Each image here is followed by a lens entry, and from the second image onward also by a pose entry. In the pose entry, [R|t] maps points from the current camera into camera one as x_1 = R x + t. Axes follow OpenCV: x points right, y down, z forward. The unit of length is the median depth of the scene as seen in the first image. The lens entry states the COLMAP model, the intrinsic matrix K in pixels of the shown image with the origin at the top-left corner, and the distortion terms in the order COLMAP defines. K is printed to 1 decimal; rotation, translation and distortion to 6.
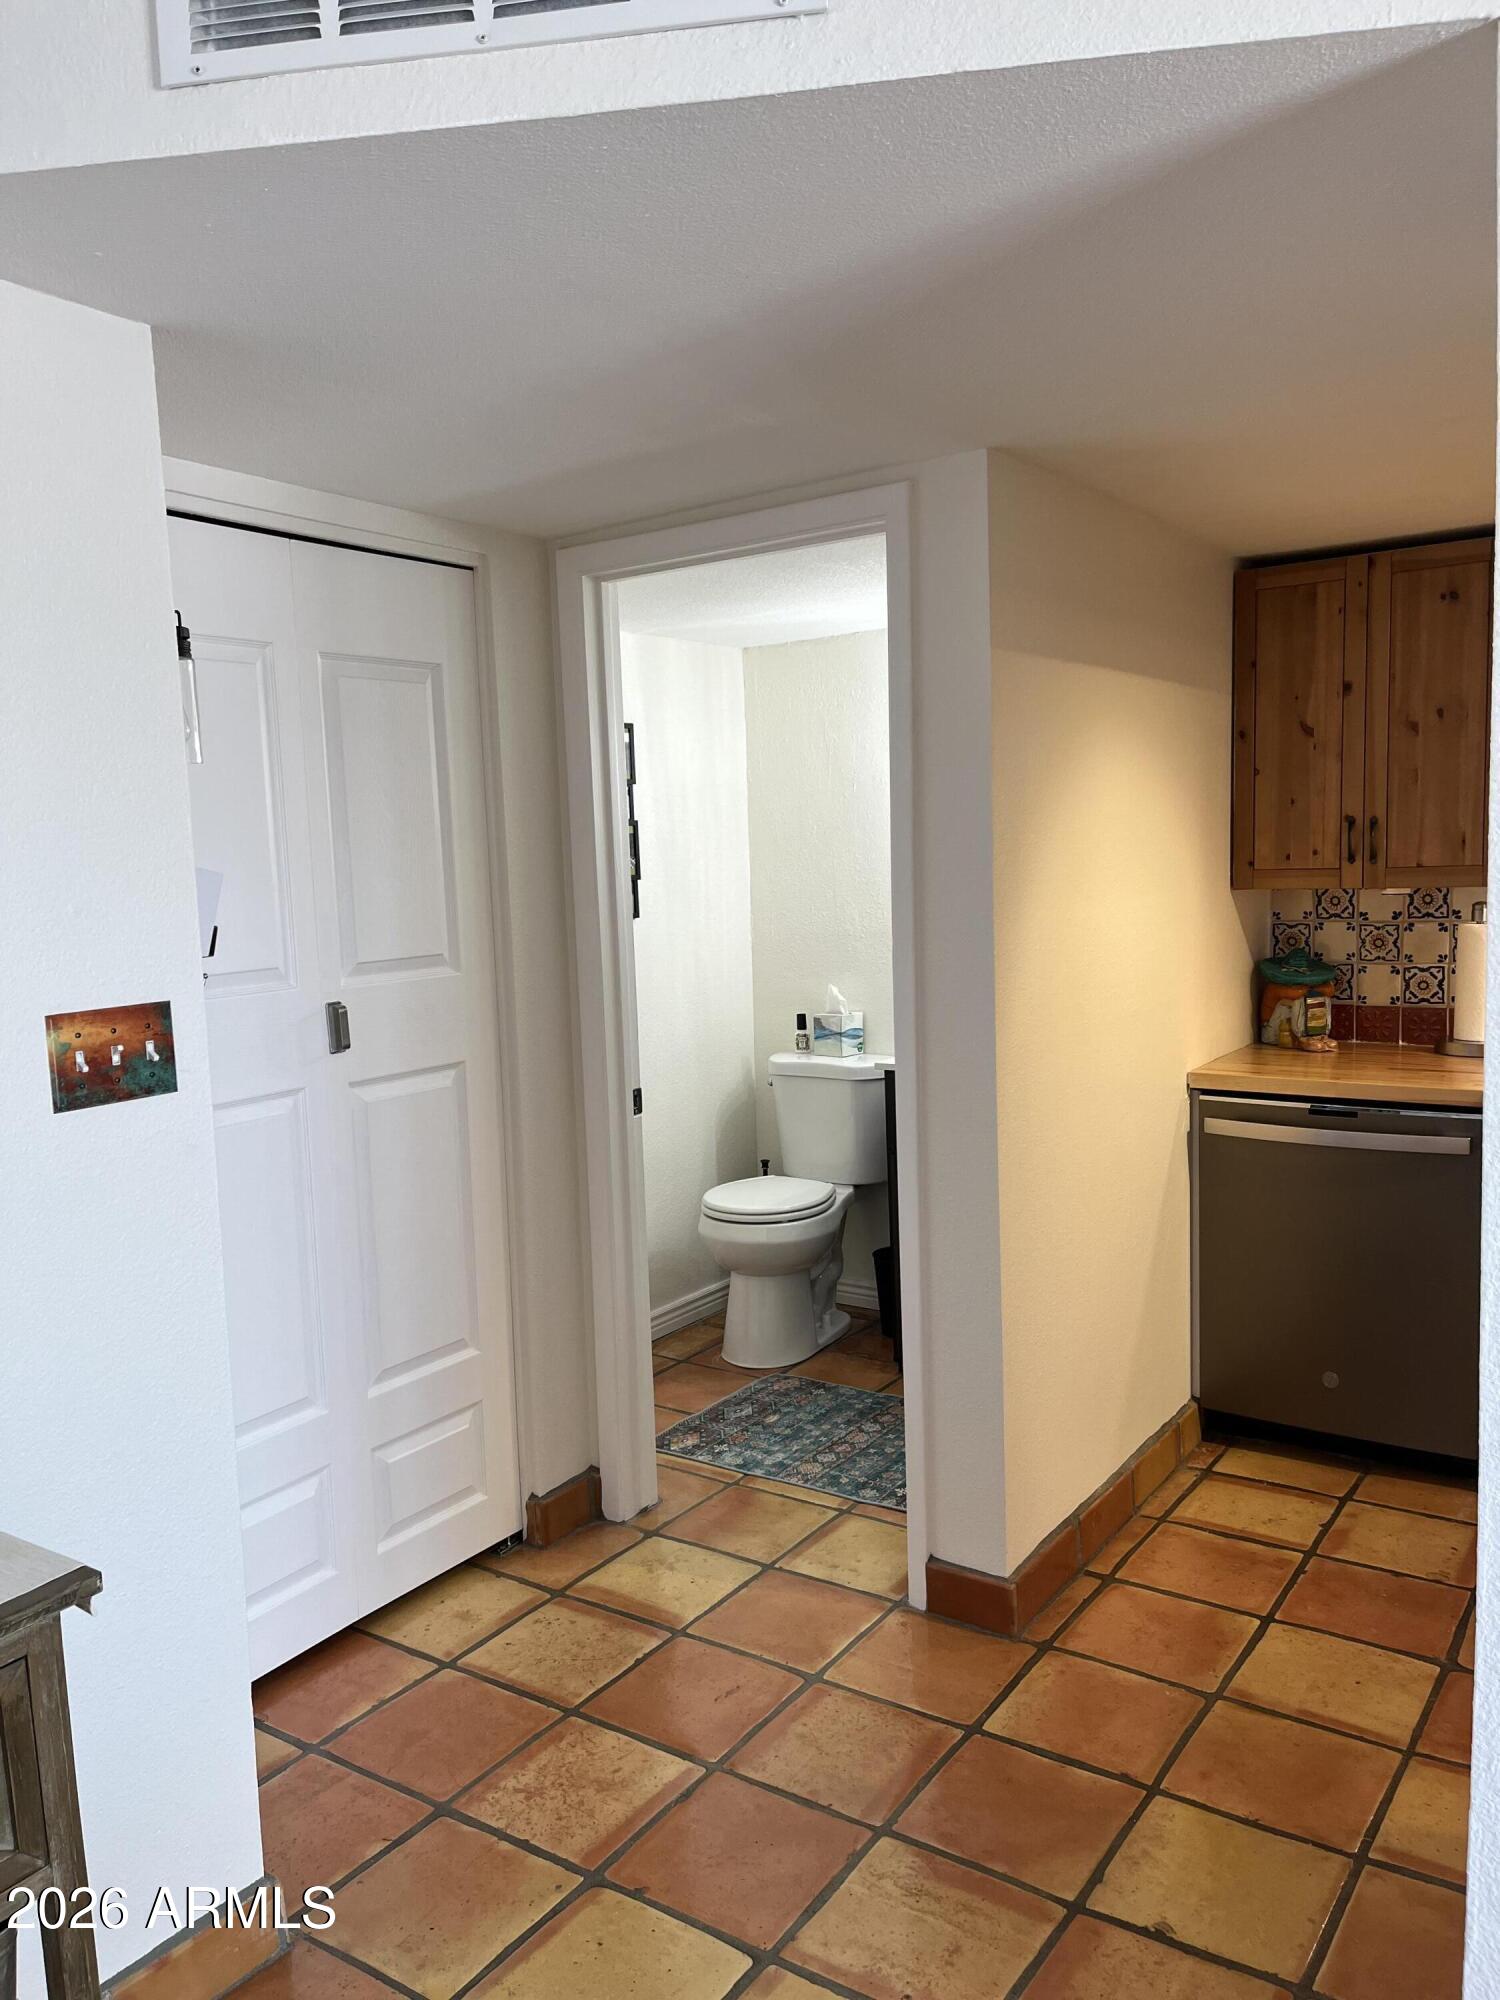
lens RADIAL K [[1506.0, 0, 738.2], [0, 1506.0, 1004.5], [0, 0, 1]] dist [0.067014, -0.080246]
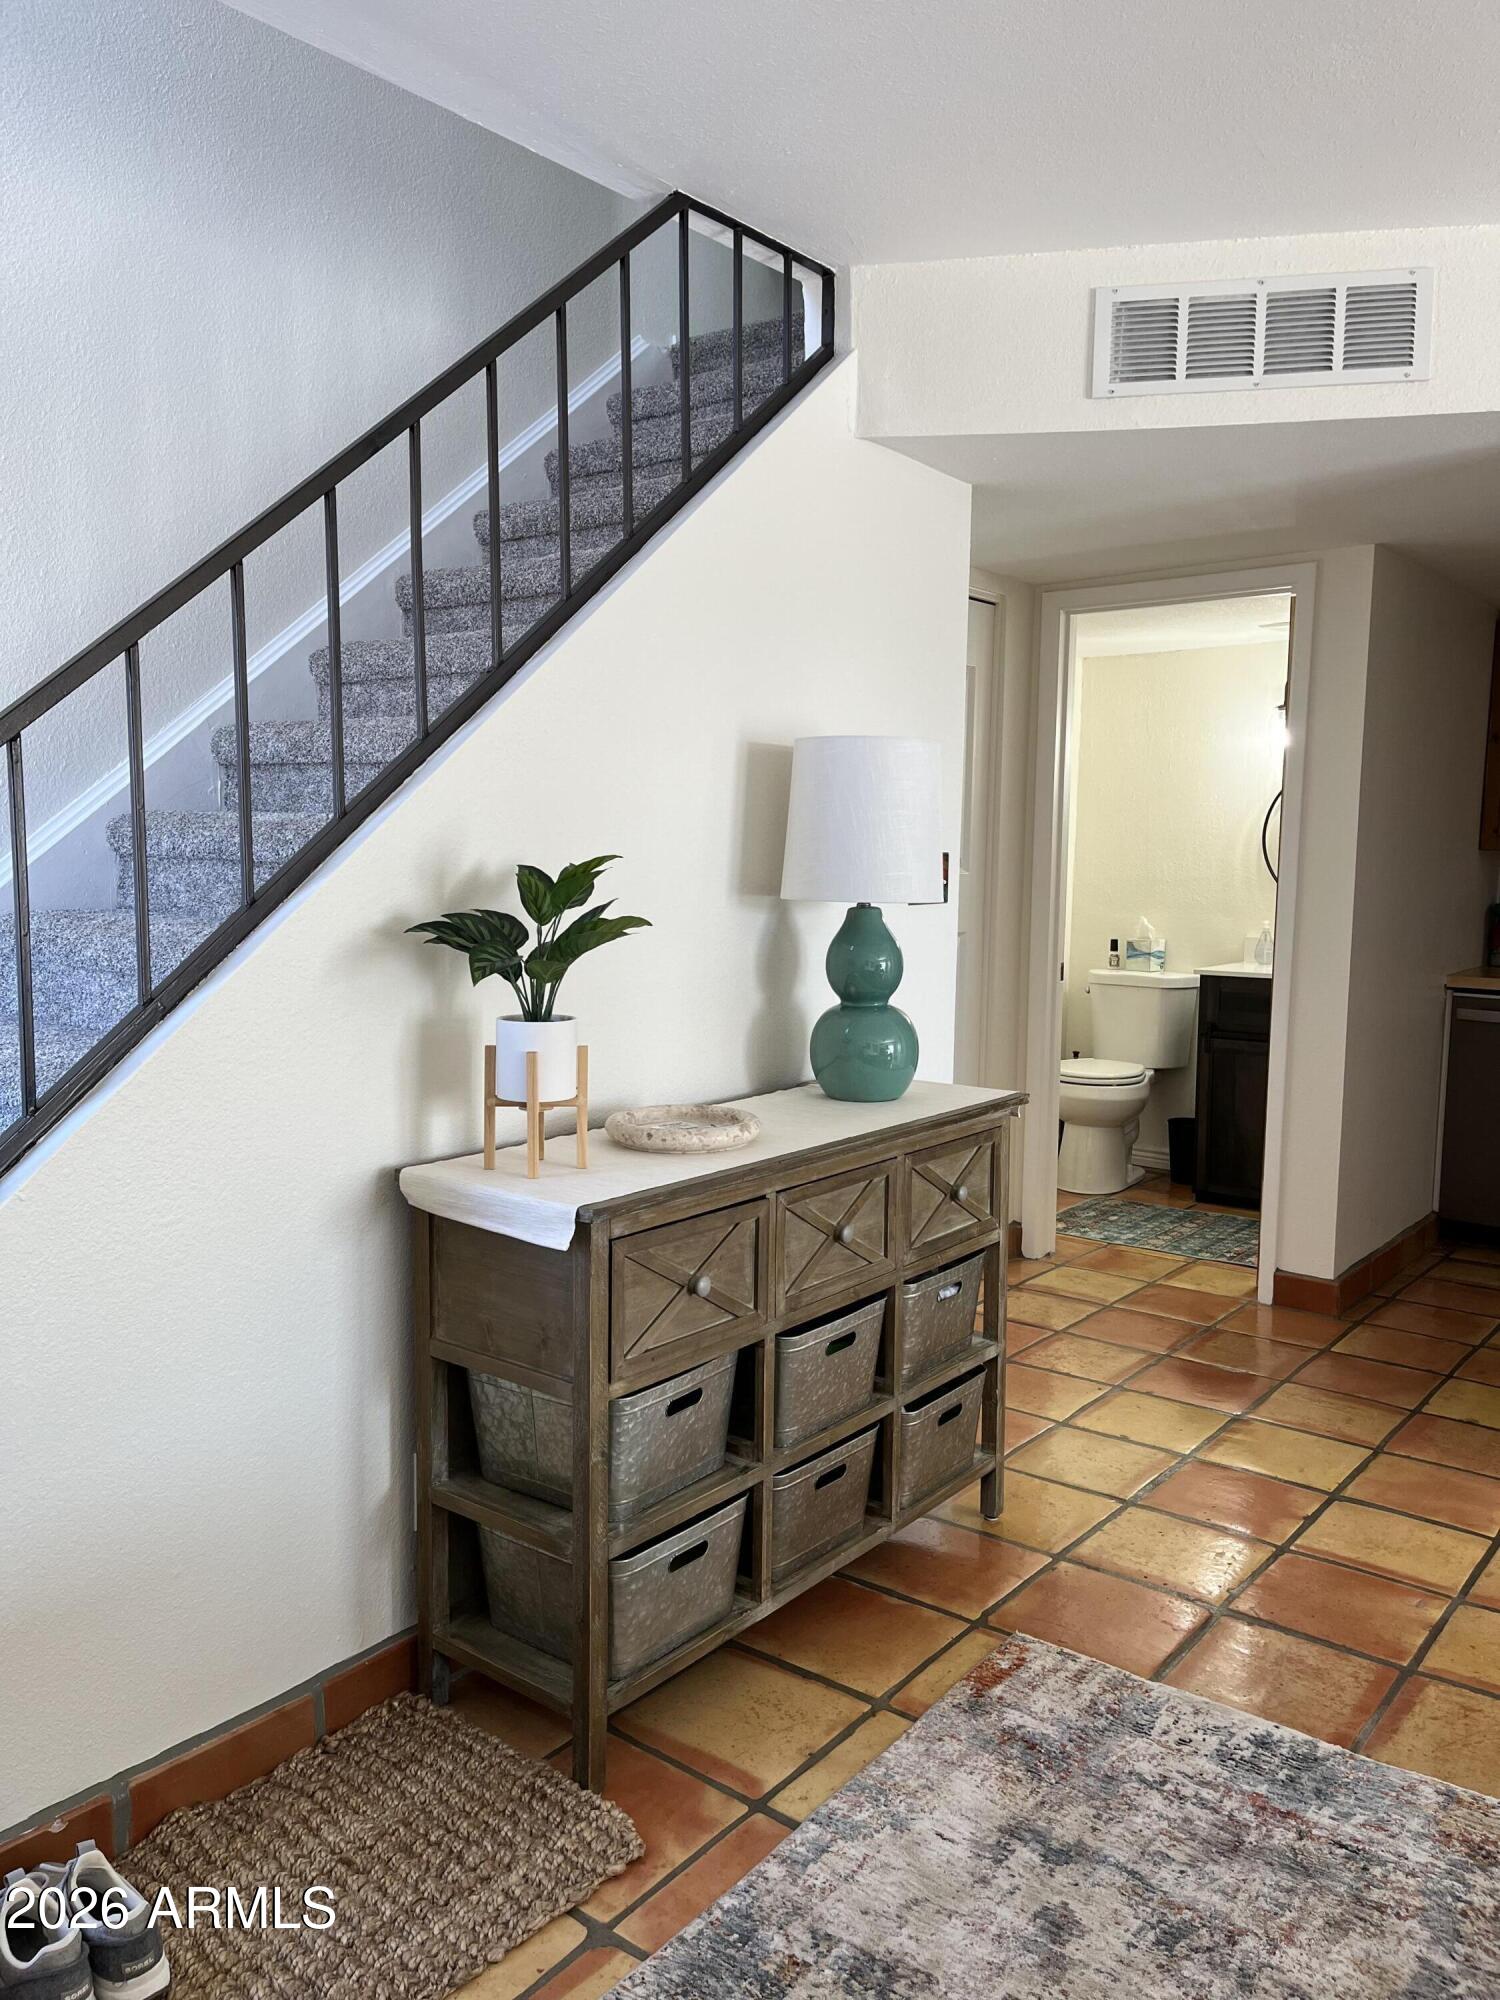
lens RADIAL K [[1506.0, 0, 754.8], [0, 1506.0, 1010.3], [0, 0, 1]] dist [0.067014, -0.080246]
pose [[0.997390, 0.051468, -0.050631, -0.255867], [-0.051030, 0.998648, 0.009903, 0.090748], [0.051072, -0.007293, 0.998668, -0.417558]]
